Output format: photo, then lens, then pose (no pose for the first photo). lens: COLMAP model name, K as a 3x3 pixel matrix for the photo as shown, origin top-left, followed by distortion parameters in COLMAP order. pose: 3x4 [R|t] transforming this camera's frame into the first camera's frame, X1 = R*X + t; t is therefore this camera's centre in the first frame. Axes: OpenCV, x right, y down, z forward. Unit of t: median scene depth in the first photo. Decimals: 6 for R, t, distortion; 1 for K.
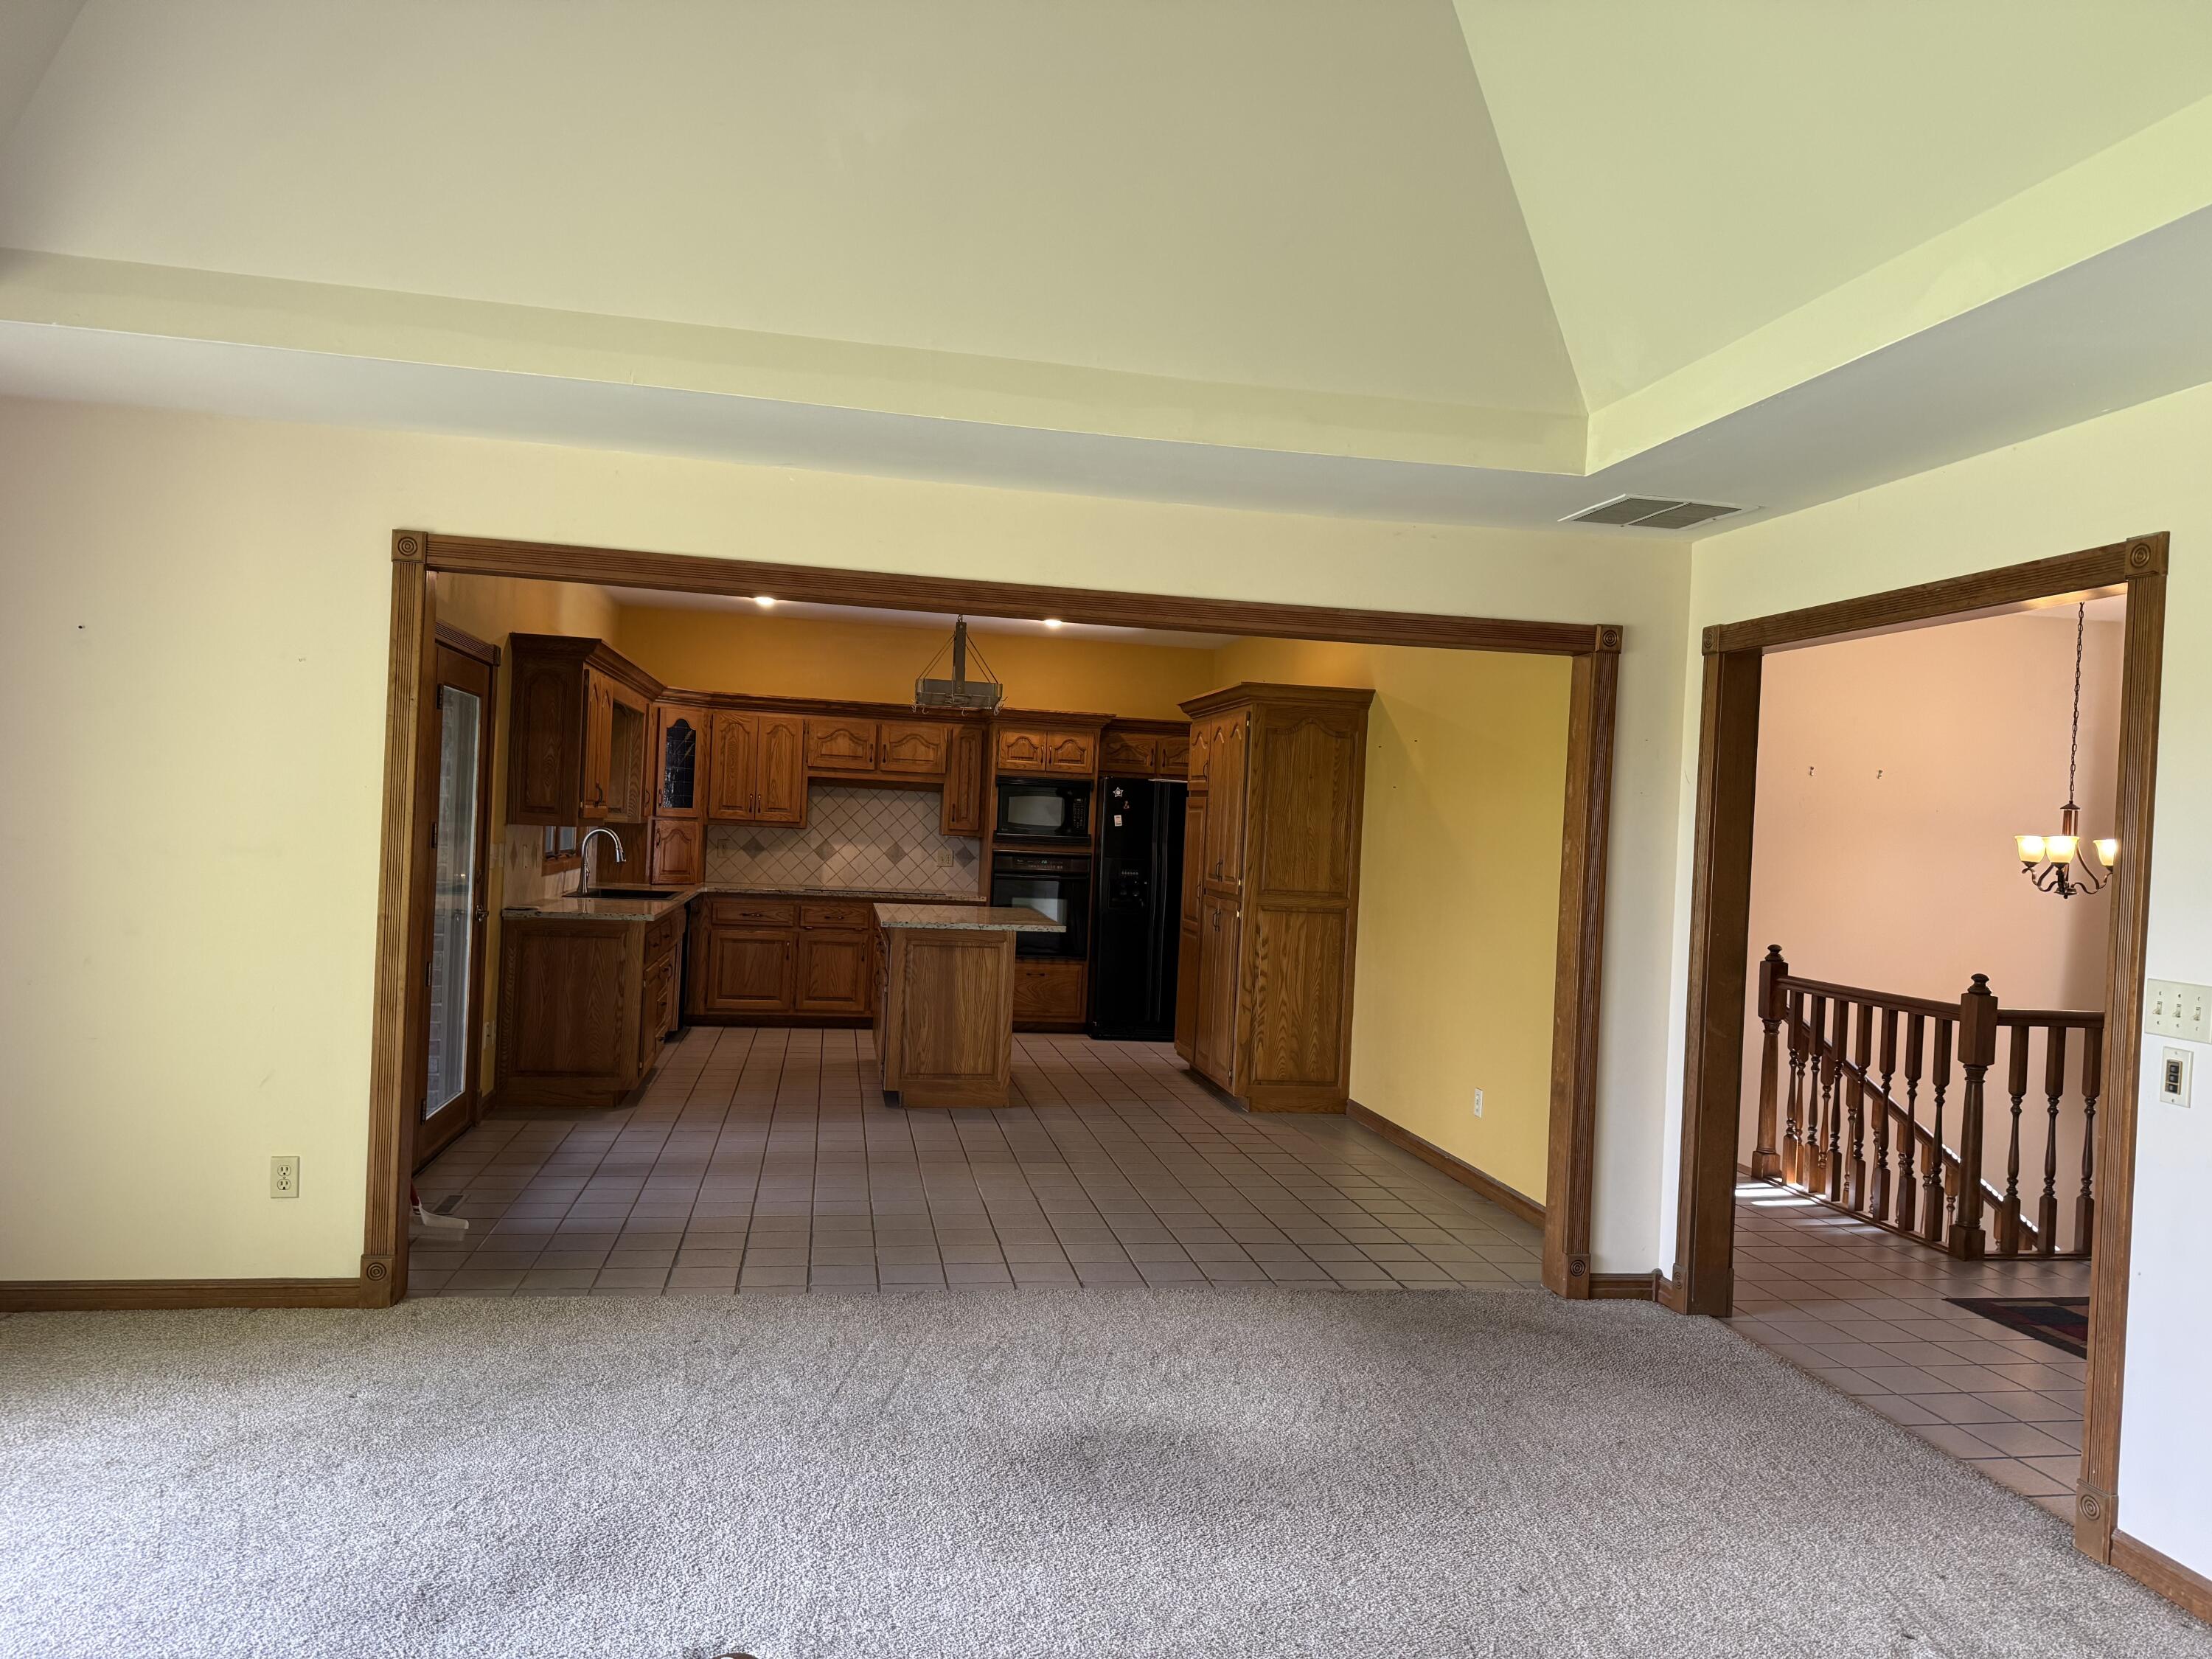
lens RADIAL K [[1542.6, 0, 1106.0], [0, 1542.6, 829.5], [0, 0, 1]] dist [0.137588, -0.195969]
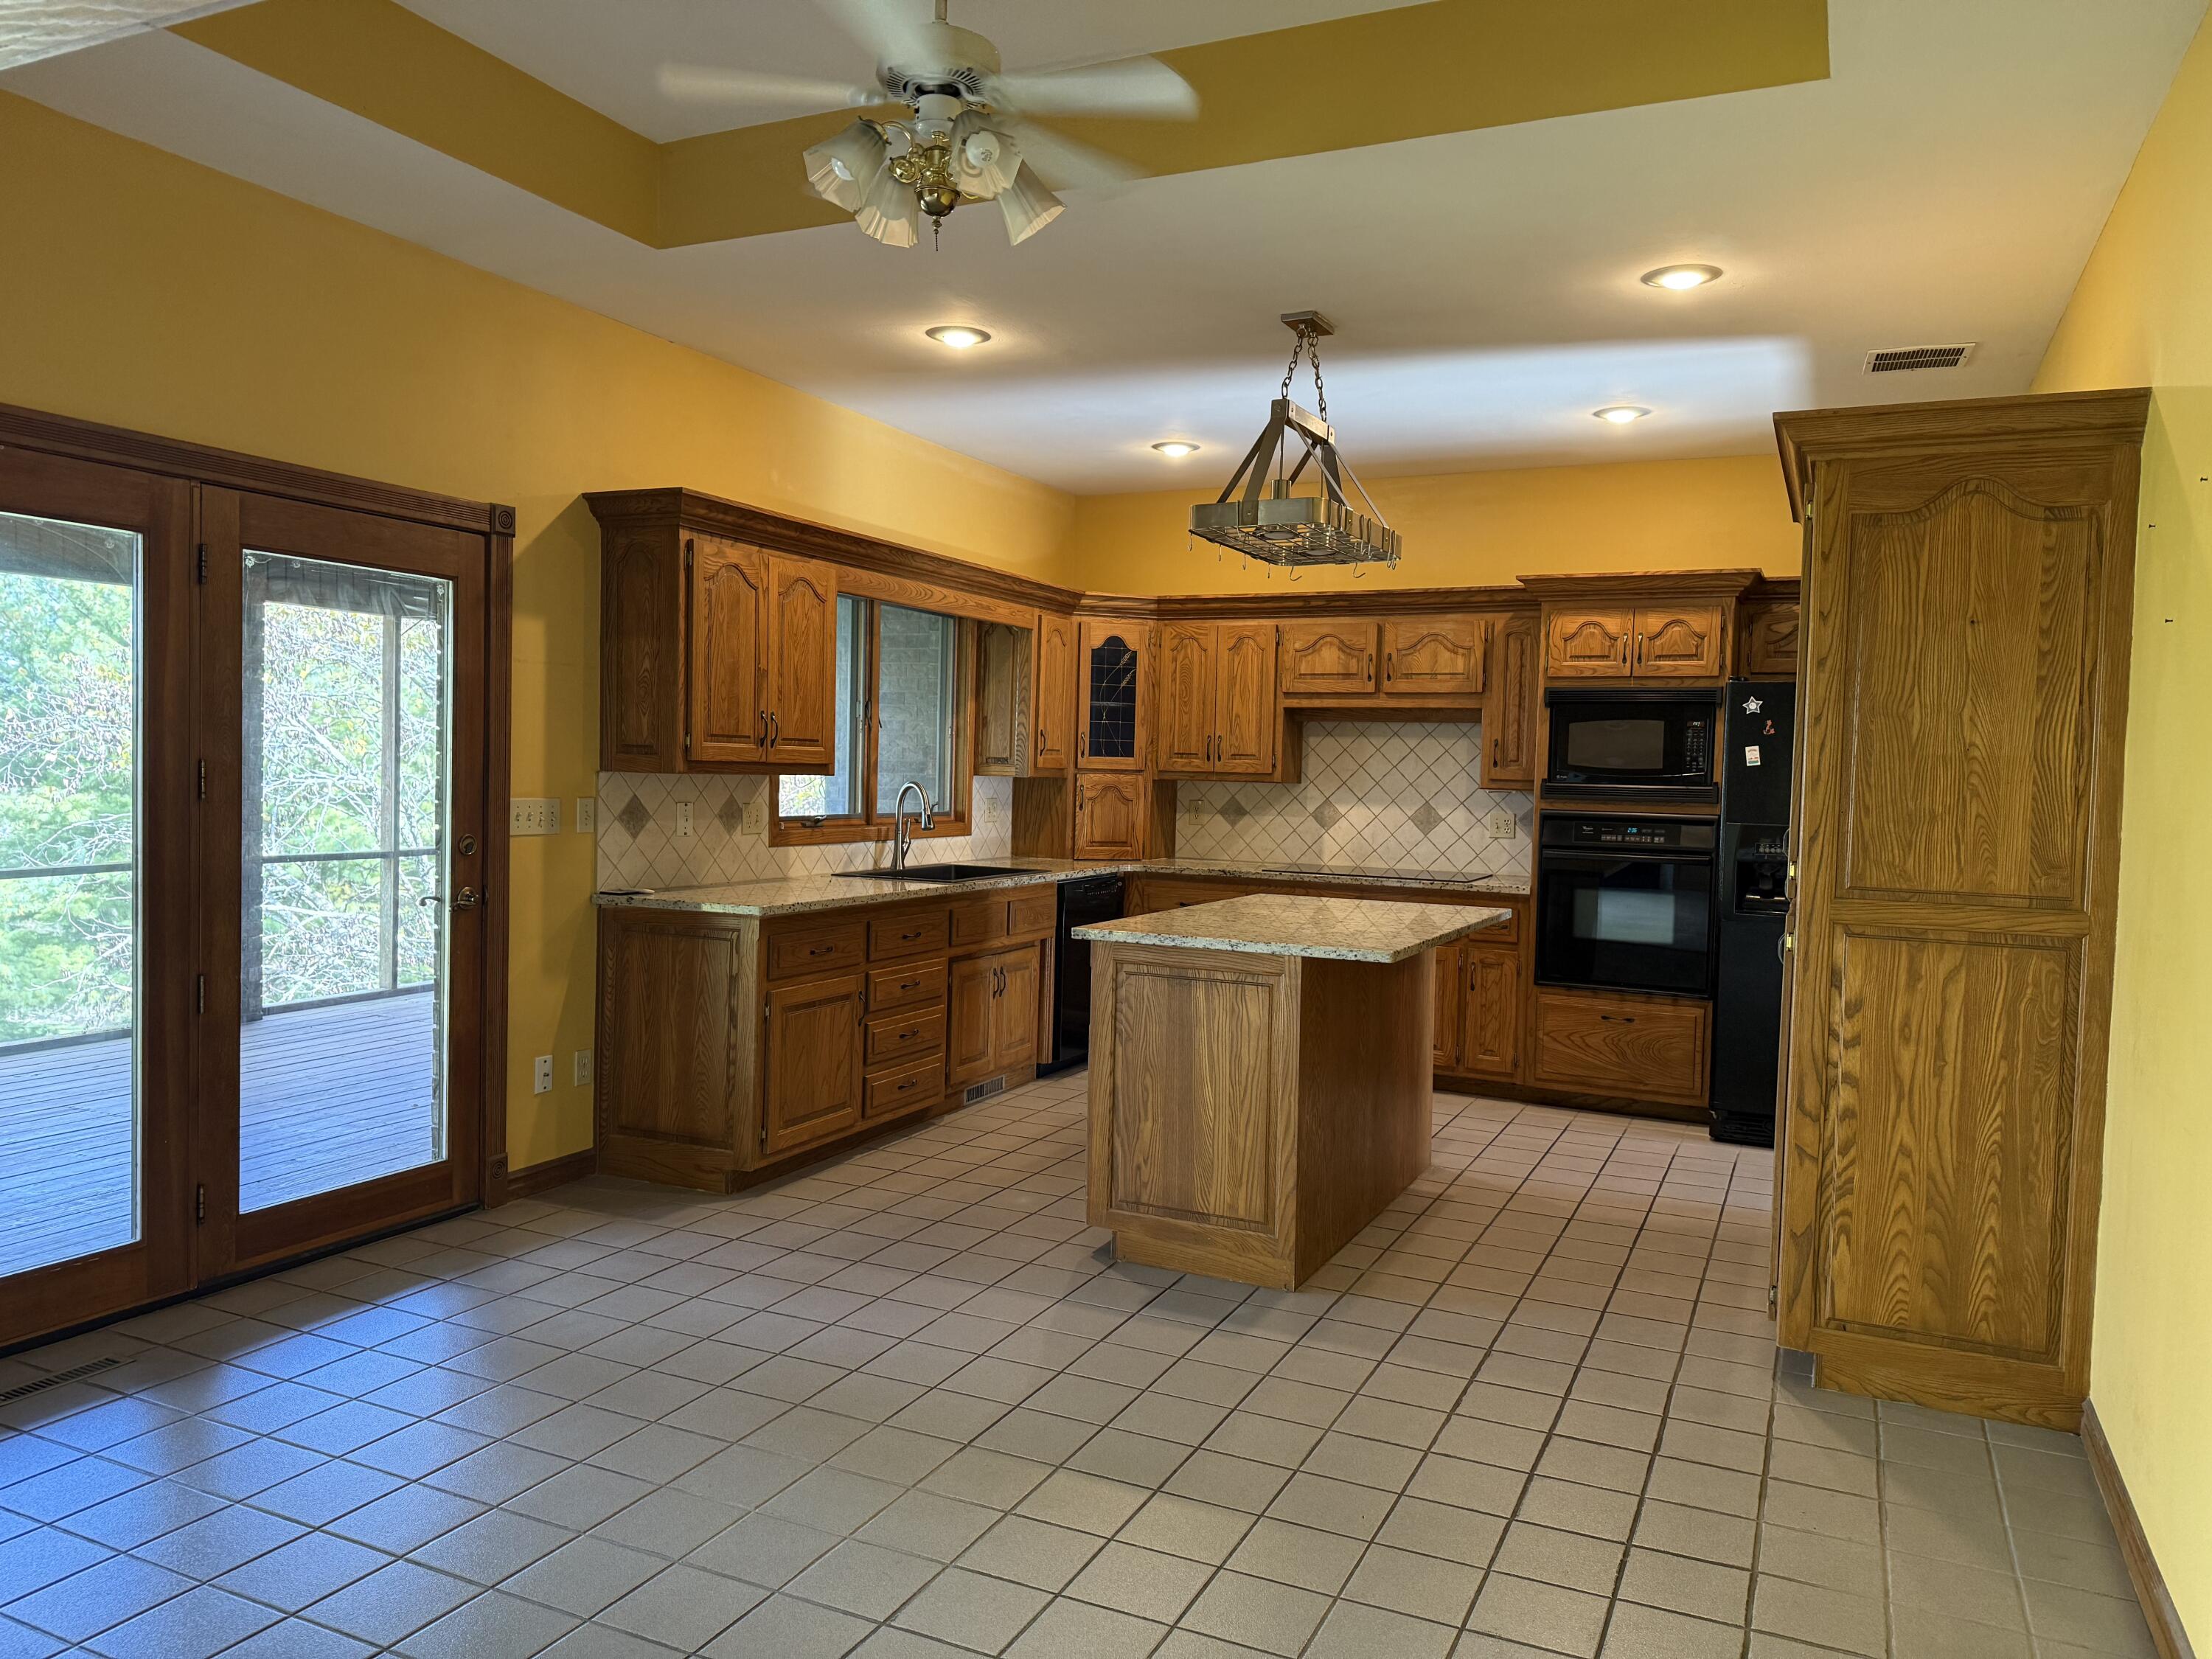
lens RADIAL K [[1542.6, 0, 1106.0], [0, 1542.6, 829.5], [0, 0, 1]] dist [0.137588, -0.195969]
pose [[0.817060, -0.001517, -0.576551, 0.144490], [0.010228, 0.999877, 0.011864, 0.011684], [0.576462, -0.015591, 0.816975, 0.398904]]
